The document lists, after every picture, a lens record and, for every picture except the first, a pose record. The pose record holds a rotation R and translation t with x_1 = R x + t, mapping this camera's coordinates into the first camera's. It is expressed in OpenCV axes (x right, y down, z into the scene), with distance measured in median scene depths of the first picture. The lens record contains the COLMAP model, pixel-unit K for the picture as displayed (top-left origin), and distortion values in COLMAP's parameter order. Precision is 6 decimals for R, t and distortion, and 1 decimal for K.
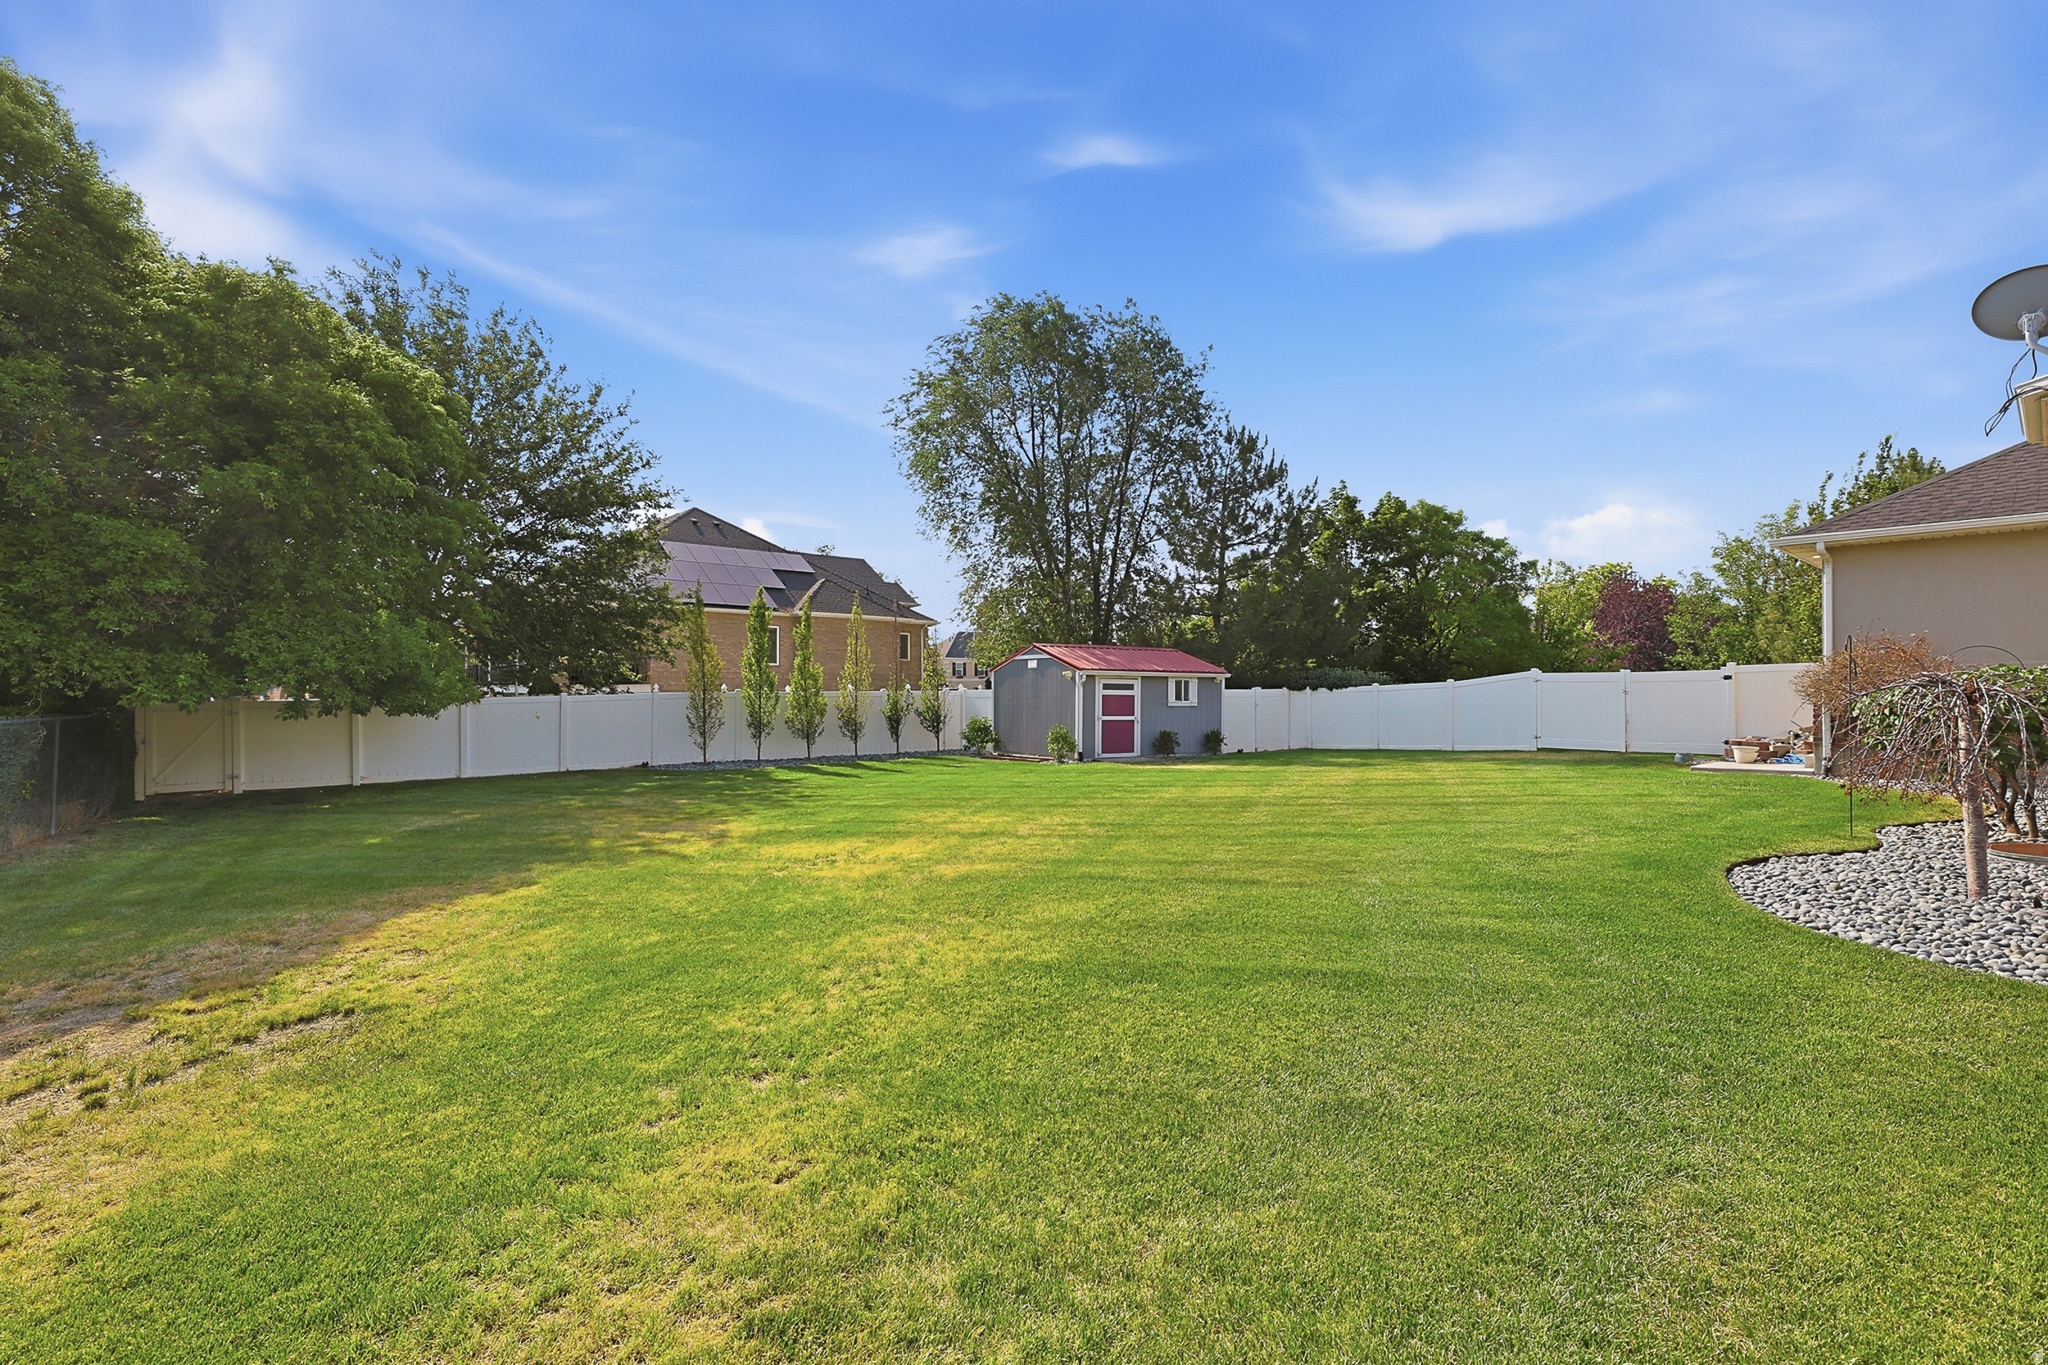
lens RADIAL K [[891.7, 0, 1023.4], [0, 891.7, 686.6], [0, 0, 1]] dist [-0.003445, -0.000376]
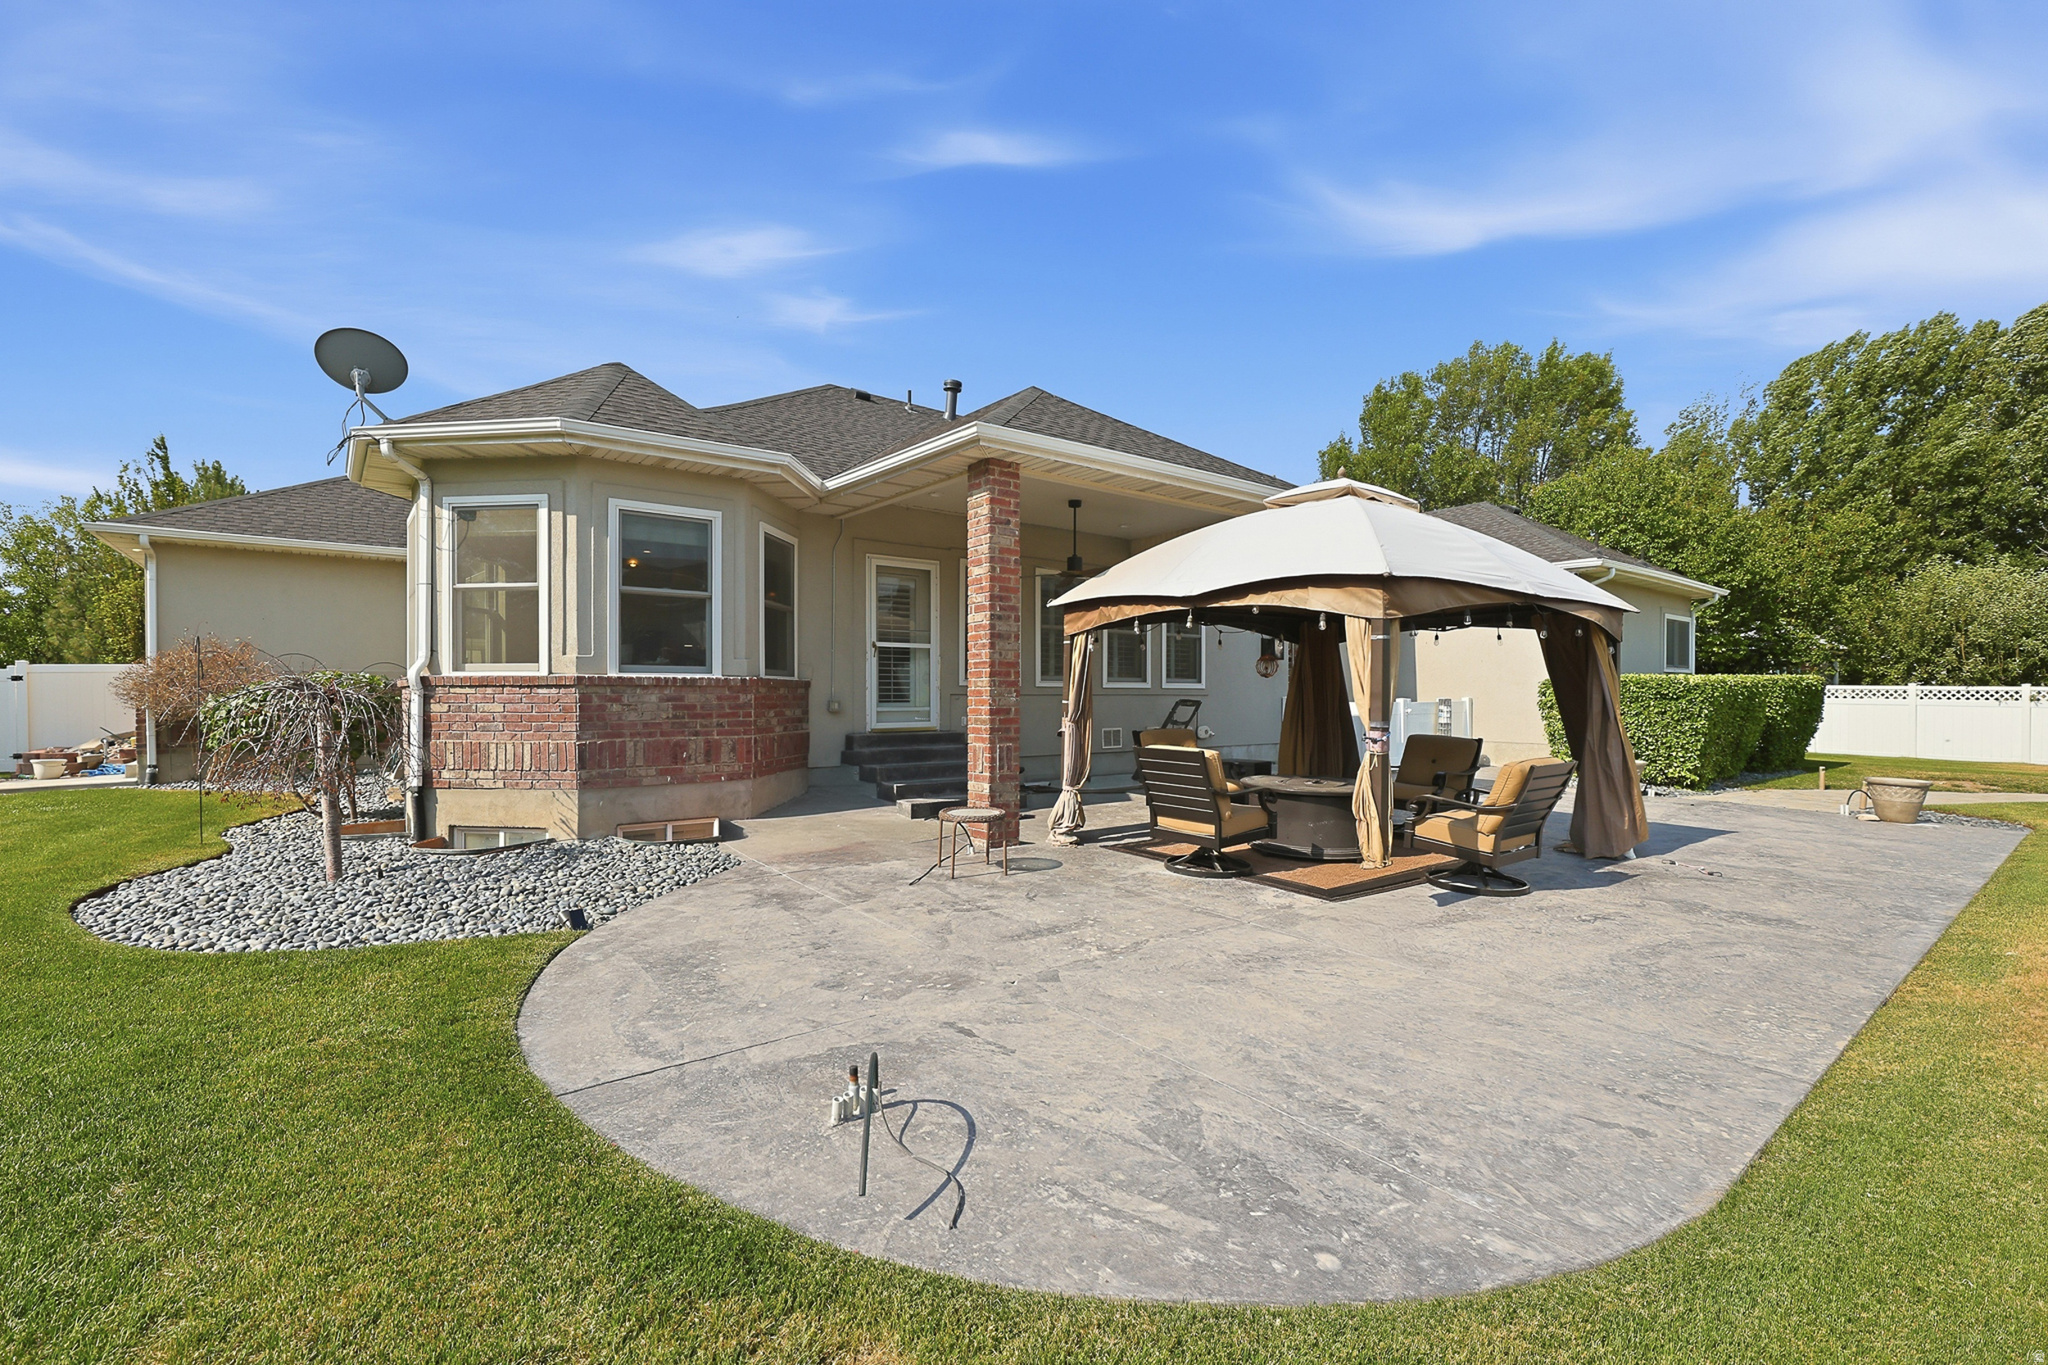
lens RADIAL K [[891.7, 0, 1025.7], [0, 891.7, 698.9], [0, 0, 1]] dist [-0.003445, -0.000376]
pose [[0.041617, -0.005908, 0.999116, 0.002689], [-0.003947, 0.999974, 0.006077, 0.001122], [-0.999126, -0.004197, 0.041592, 0.076569]]
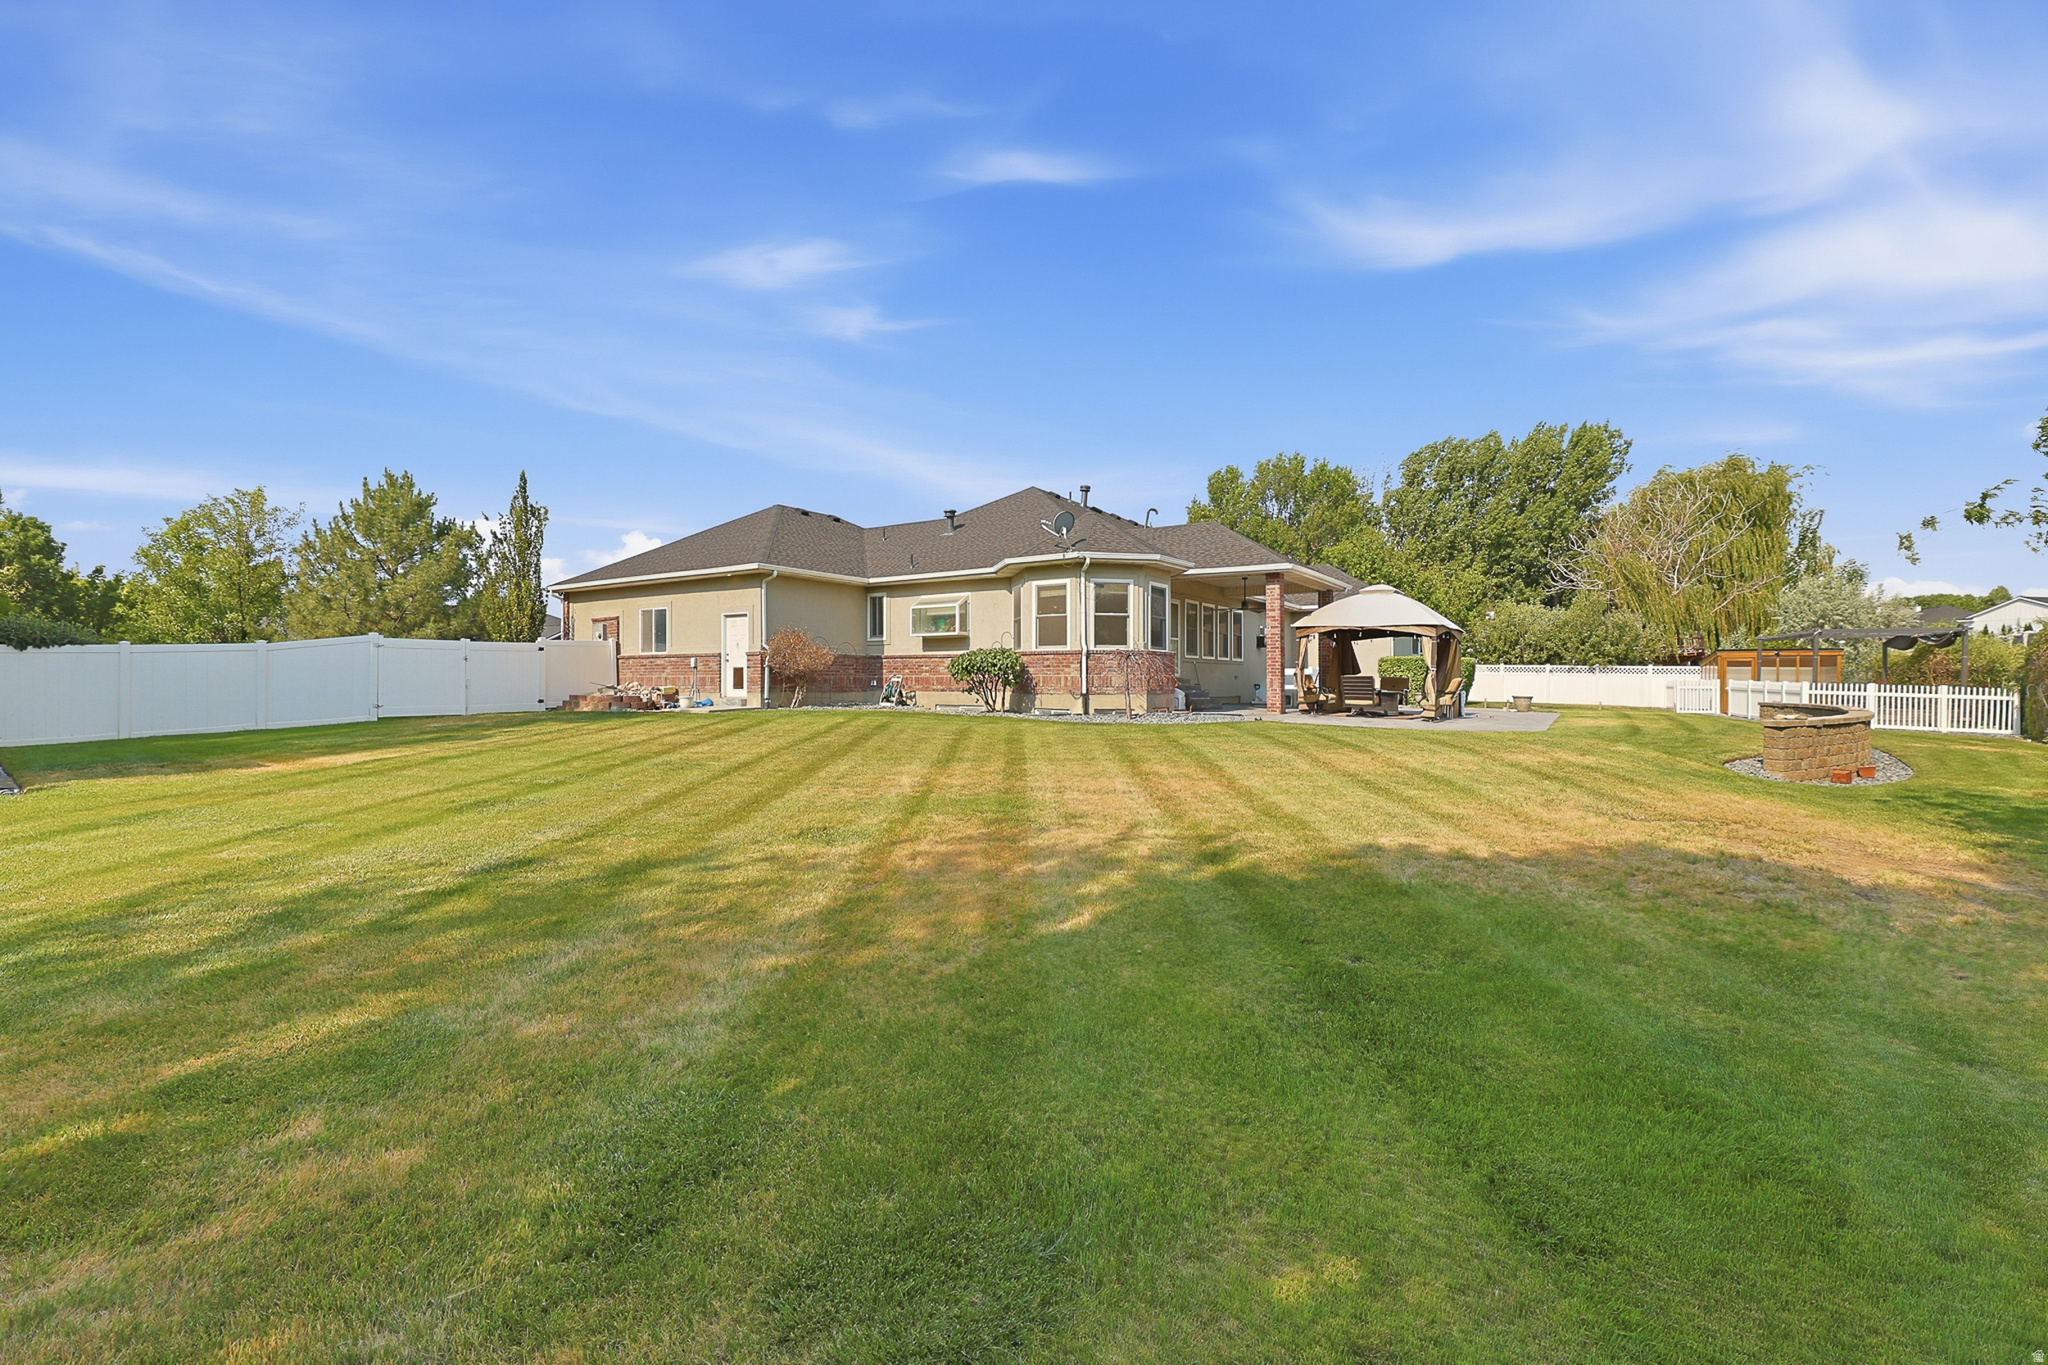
lens RADIAL K [[891.7, 0, 1022.3], [0, 891.7, 673.8], [0, 0, 1]] dist [-0.003445, -0.000376]
pose [[-0.288707, 0.005856, 0.957399, -1.166877], [-0.005161, 0.999957, -0.007673, 0.060564], [-0.957403, -0.007156, -0.288665, 1.445260]]
